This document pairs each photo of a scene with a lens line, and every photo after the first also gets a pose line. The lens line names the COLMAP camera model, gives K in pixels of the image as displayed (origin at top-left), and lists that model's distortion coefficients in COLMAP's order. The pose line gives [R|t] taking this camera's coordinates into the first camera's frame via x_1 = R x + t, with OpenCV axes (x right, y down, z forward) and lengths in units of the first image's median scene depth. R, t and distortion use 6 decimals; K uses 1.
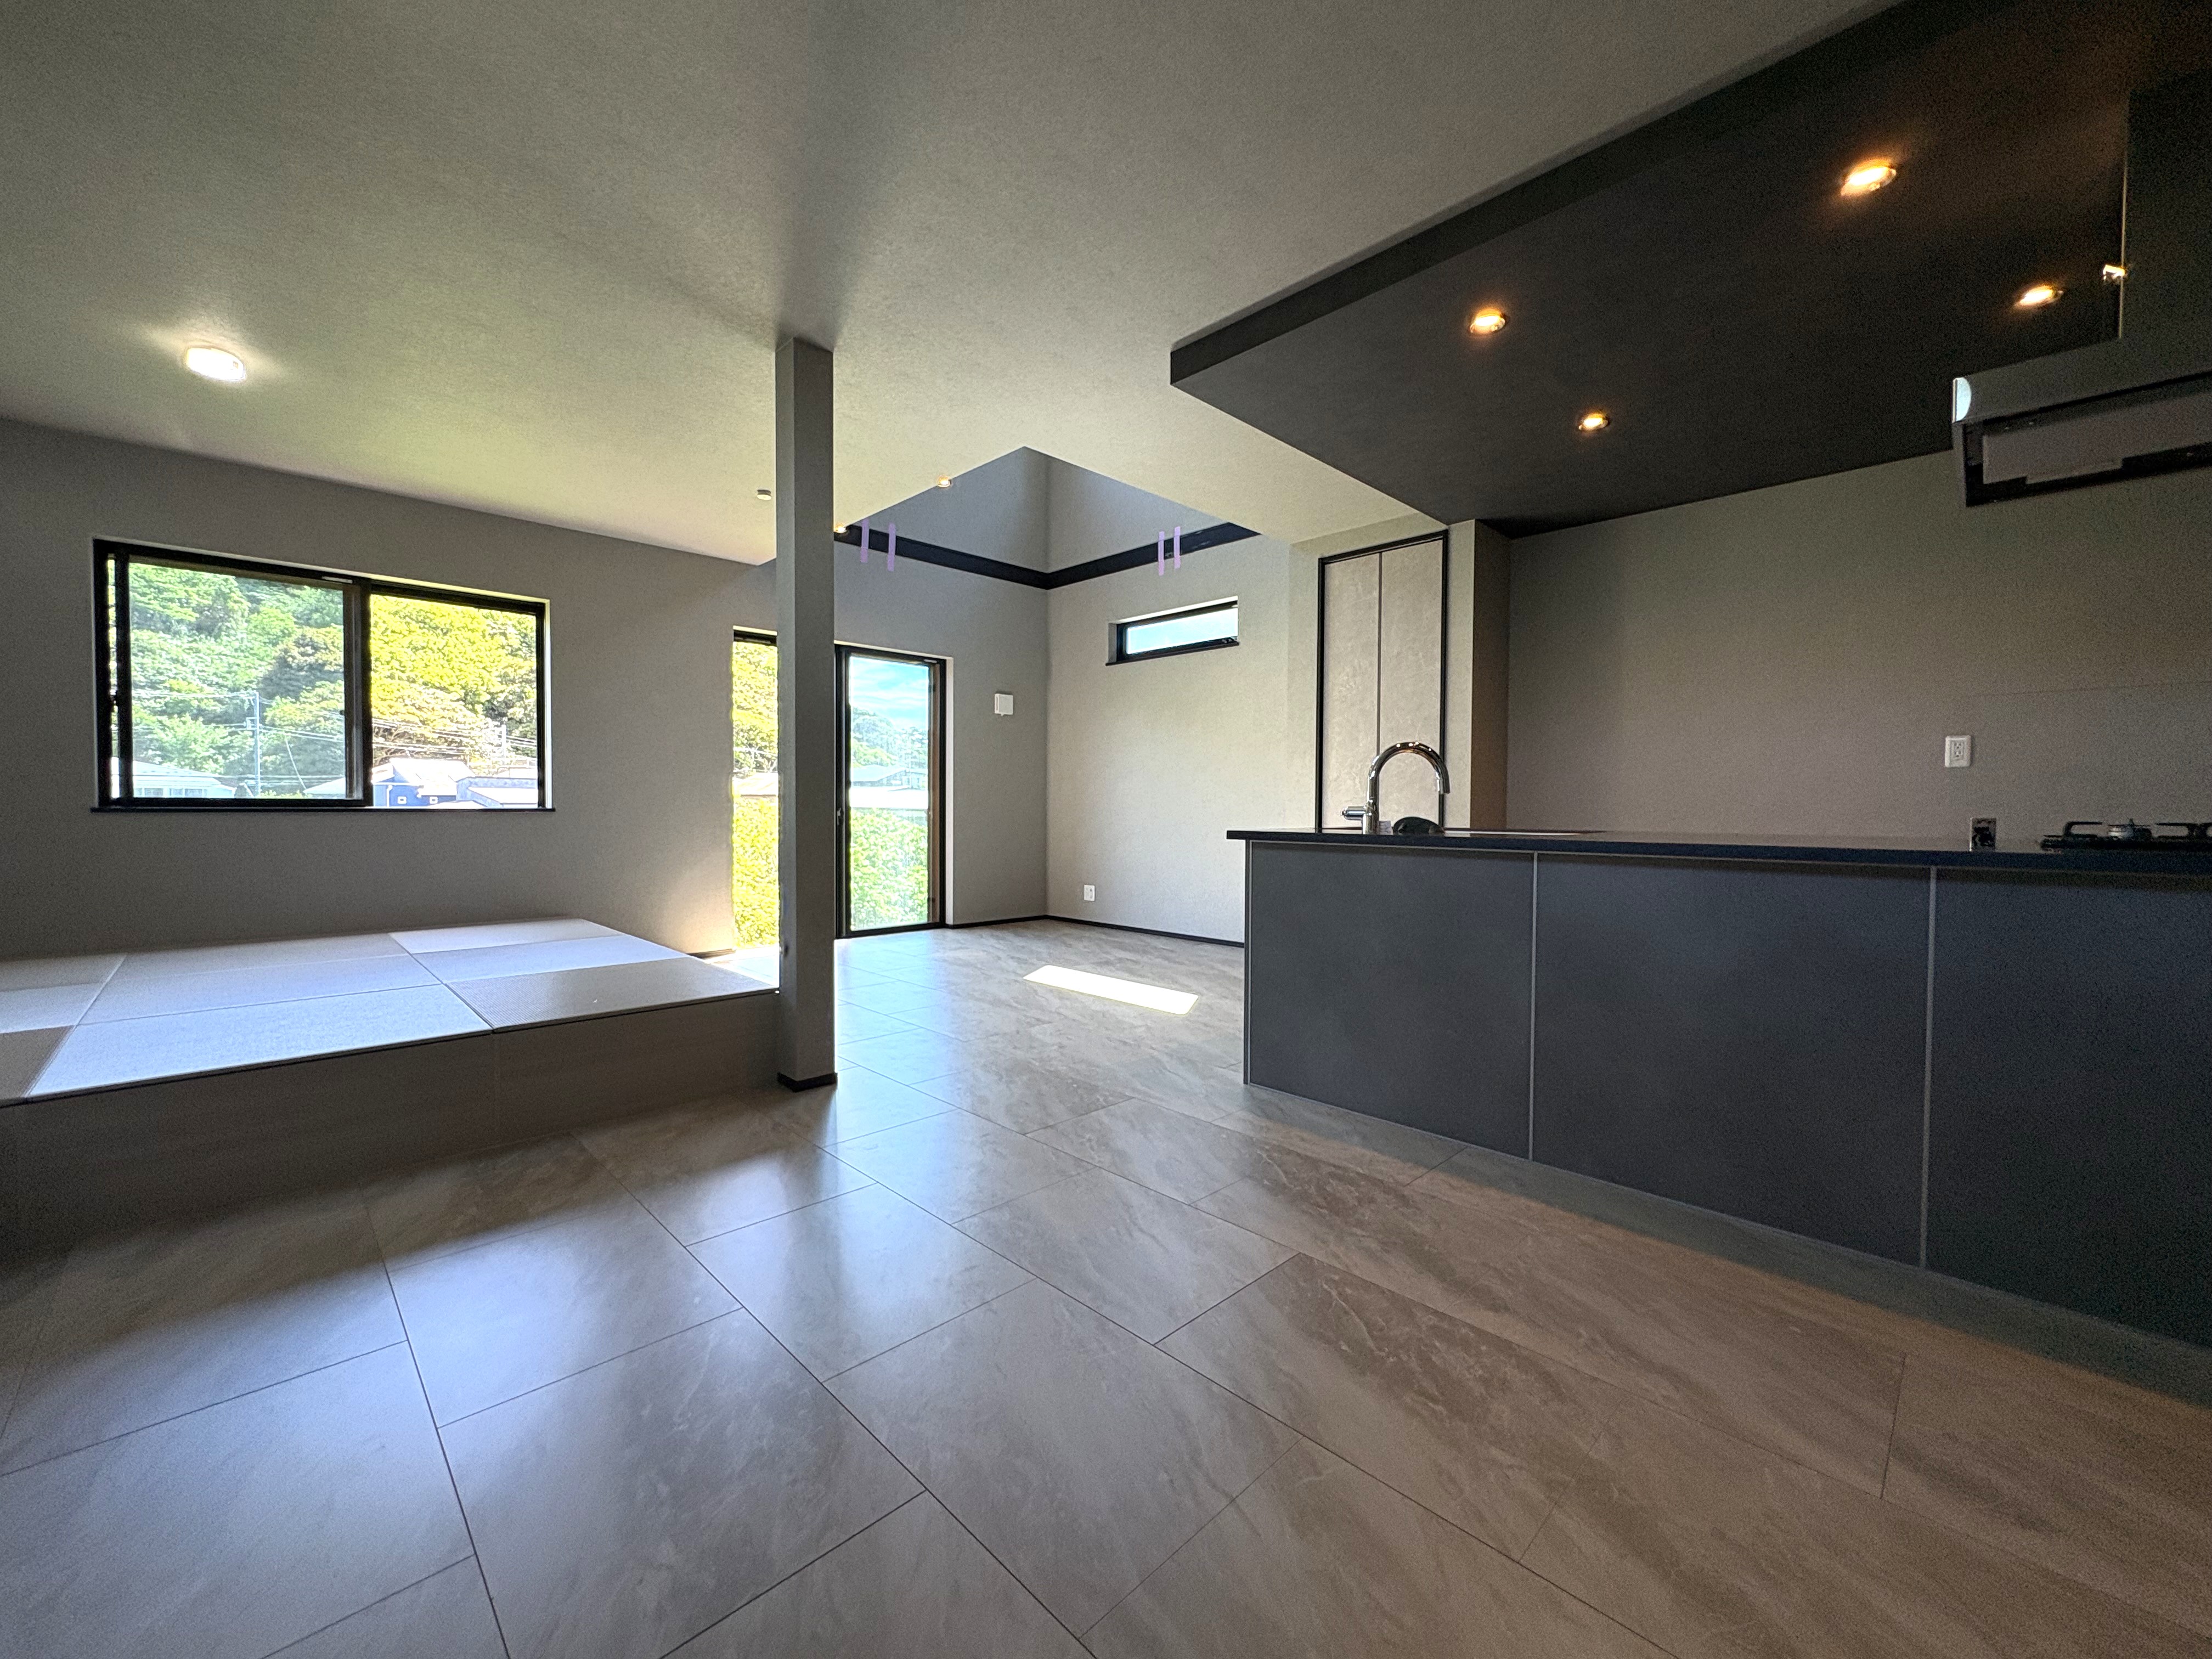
lens RADIAL K [[885.0, 0, 1106.4], [0, 885.0, 815.4], [0, 0, 1]] dist [0.002254, 0.000153]
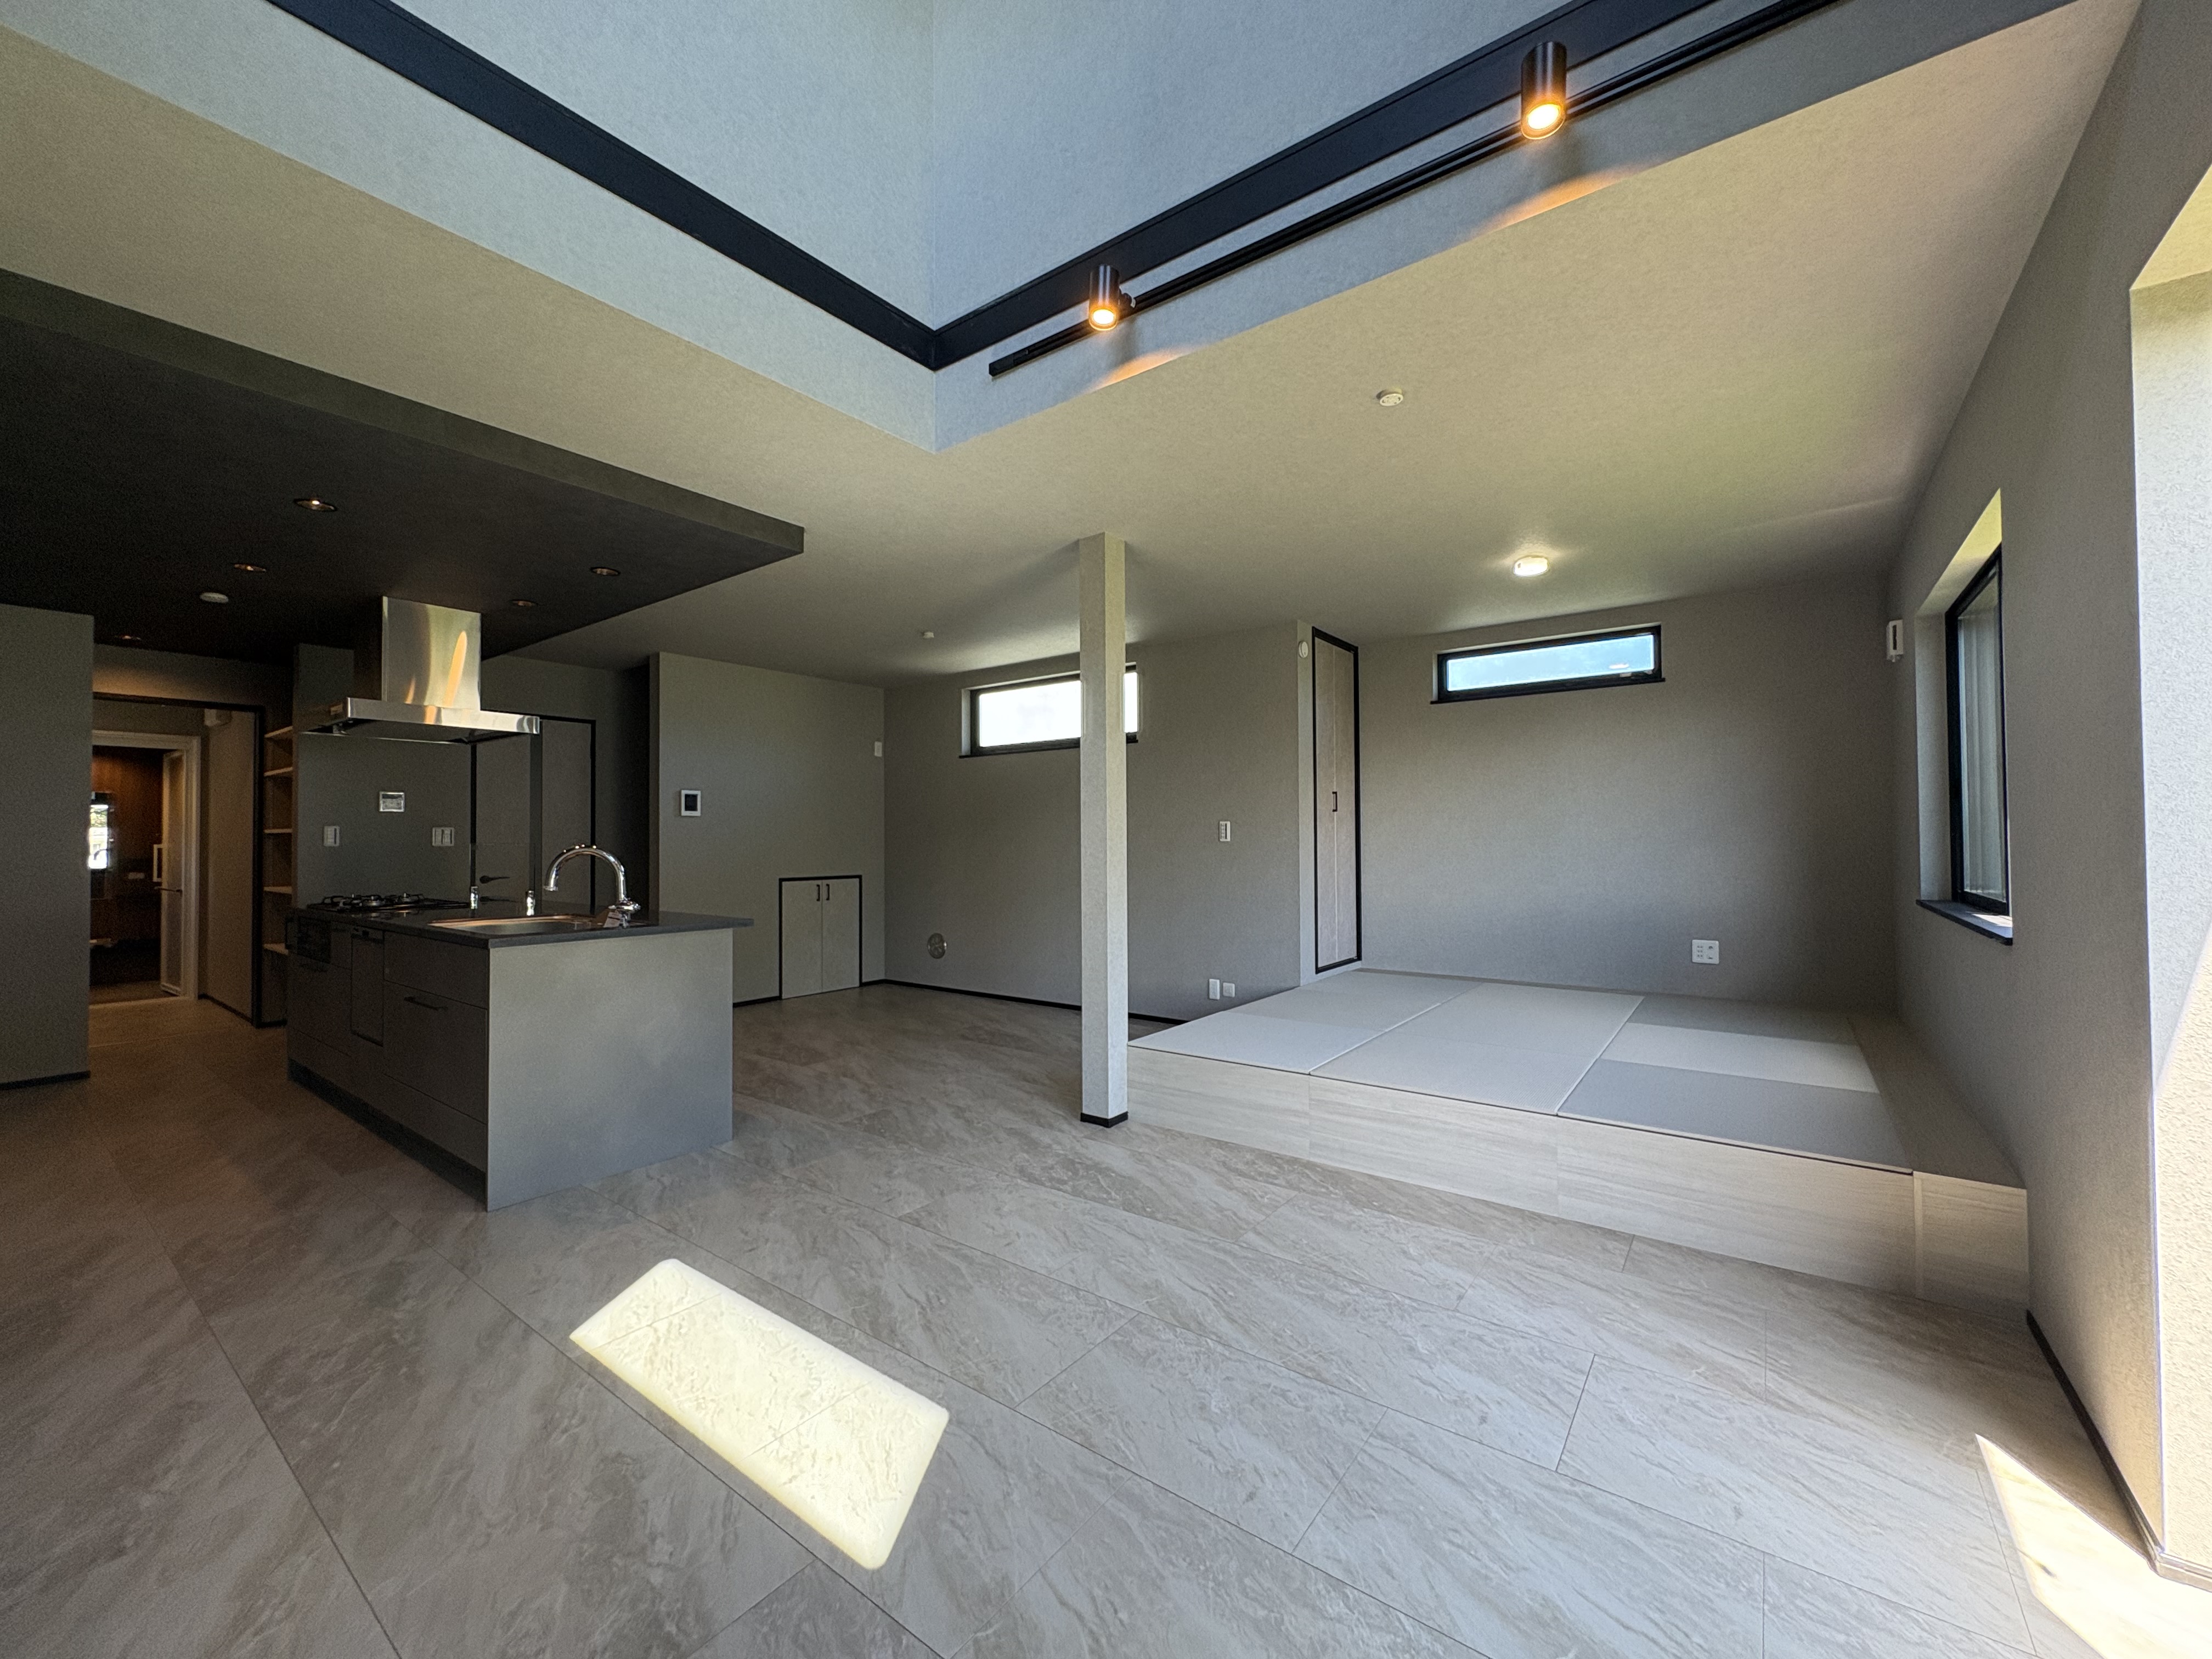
lens RADIAL K [[885.0, 0, 1107.6], [0, 885.0, 832.8], [0, 0, 1]] dist [0.002254, 0.000153]
pose [[-0.989027, -0.004646, -0.147660, -0.147362], [-0.004934, 0.999987, 0.001586, -0.096478], [0.147650, 0.002297, -0.989037, 2.083374]]
